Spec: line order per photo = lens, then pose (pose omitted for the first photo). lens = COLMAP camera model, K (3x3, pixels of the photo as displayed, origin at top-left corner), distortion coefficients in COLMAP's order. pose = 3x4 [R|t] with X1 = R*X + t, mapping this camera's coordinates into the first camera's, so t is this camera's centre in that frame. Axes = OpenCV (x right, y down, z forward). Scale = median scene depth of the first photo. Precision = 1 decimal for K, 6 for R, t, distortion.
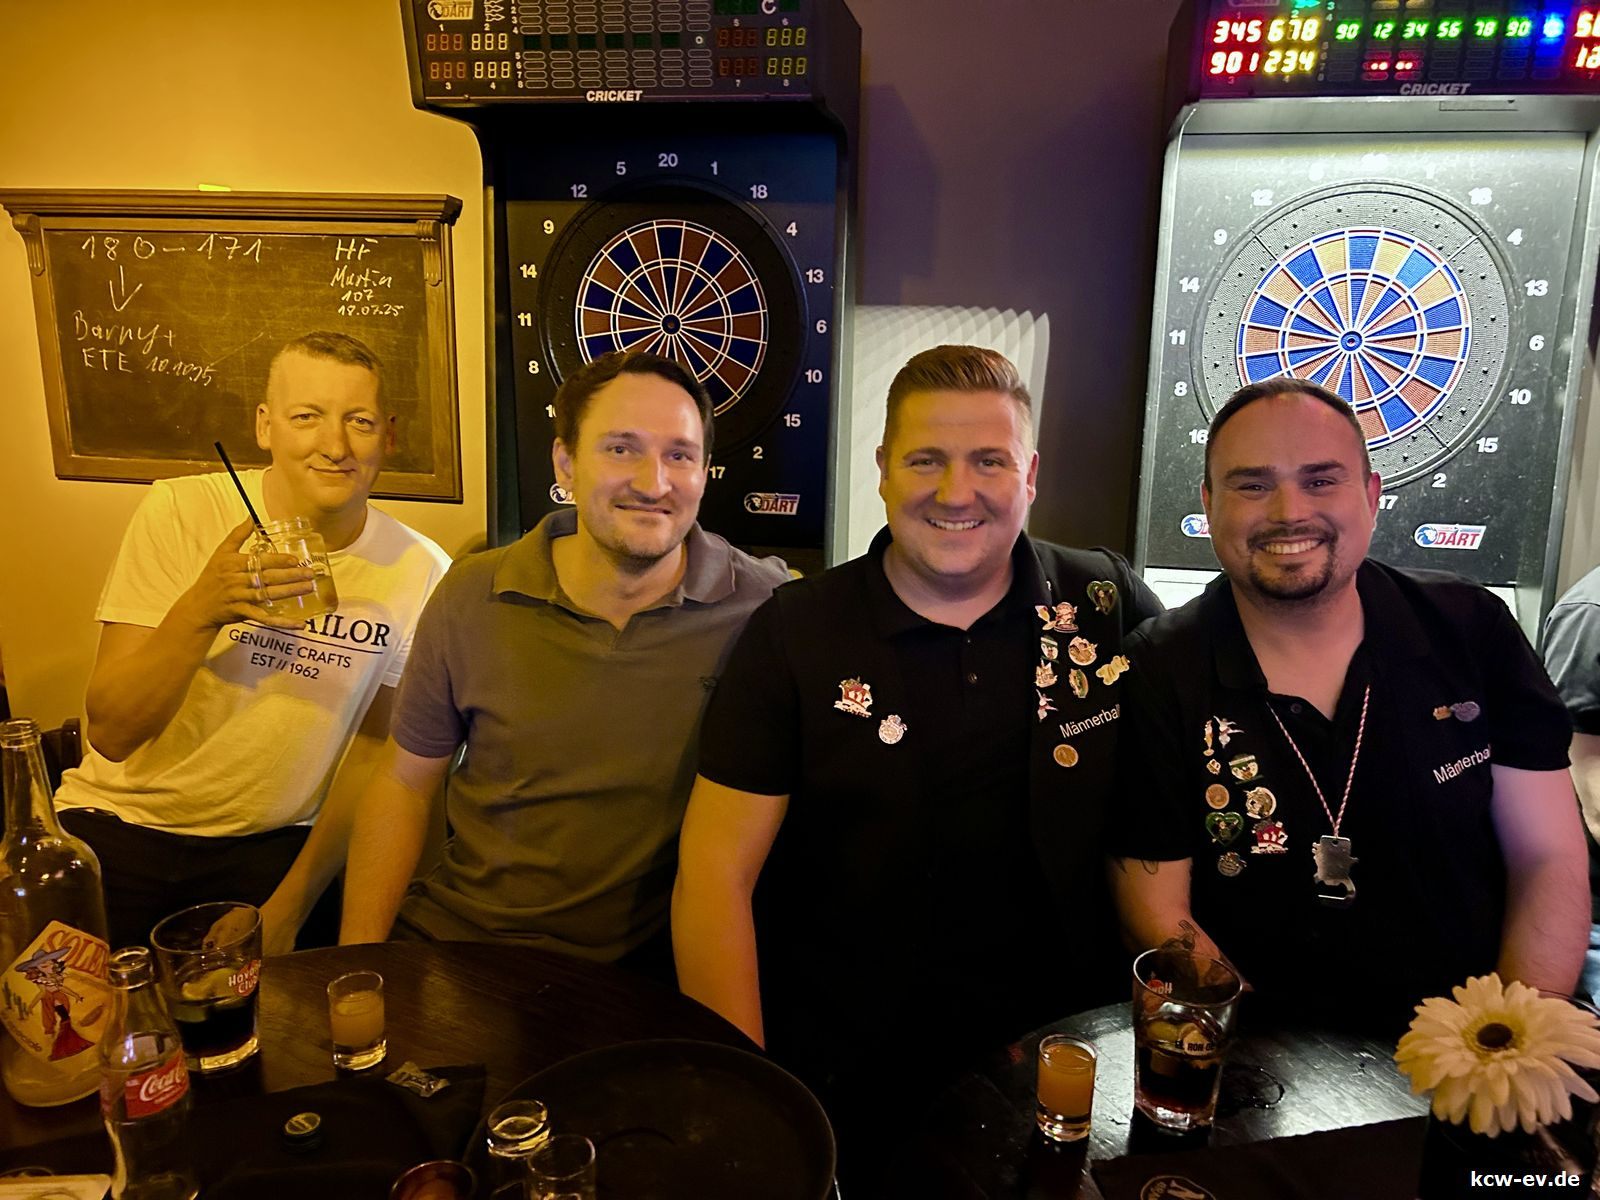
lens RADIAL K [[1232.0, 0, 799.7], [0, 1232.0, 595.1], [0, 0, 1]] dist [0.013041, -0.002358]
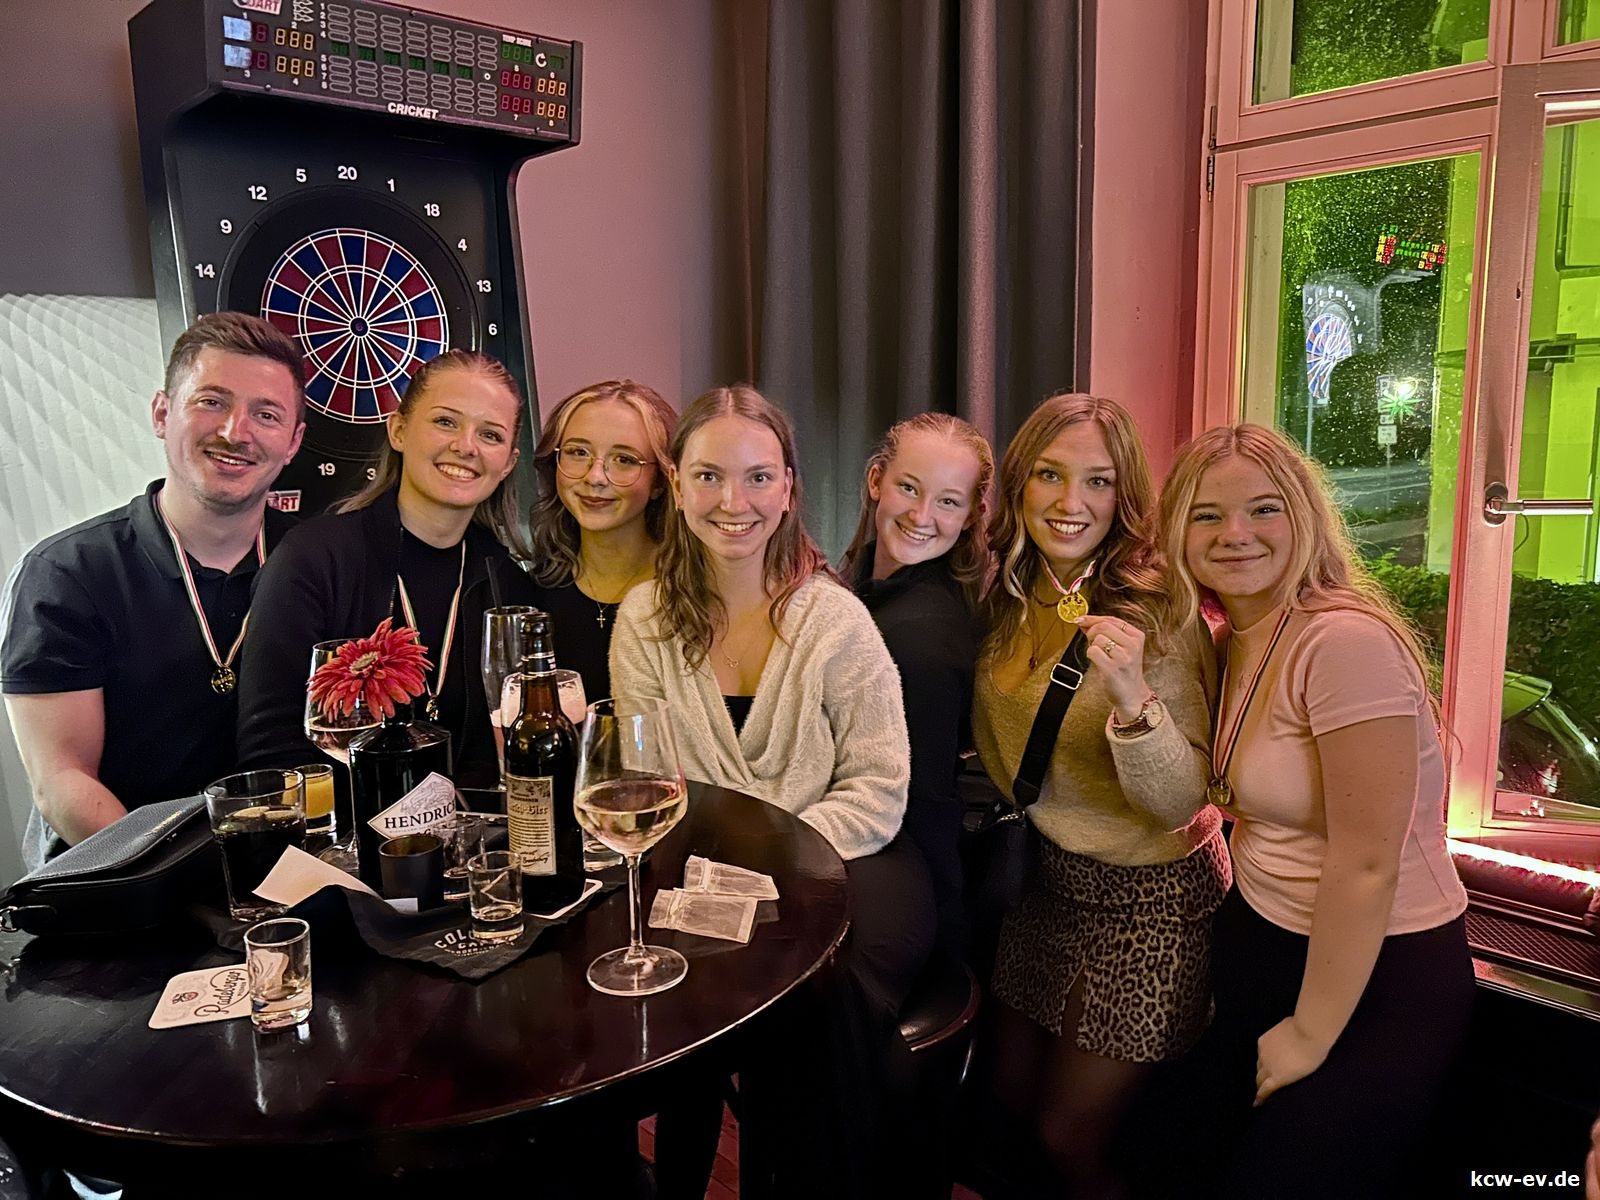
lens RADIAL K [[1232.0, 0, 796.8], [0, 1232.0, 599.5], [0, 0, 1]] dist [0.013041, -0.002358]
pose [[0.578671, -0.161928, 0.799325, -0.900257], [0.219025, 0.974942, 0.038942, 0.056675], [-0.785601, 0.152538, 0.599636, 0.126613]]
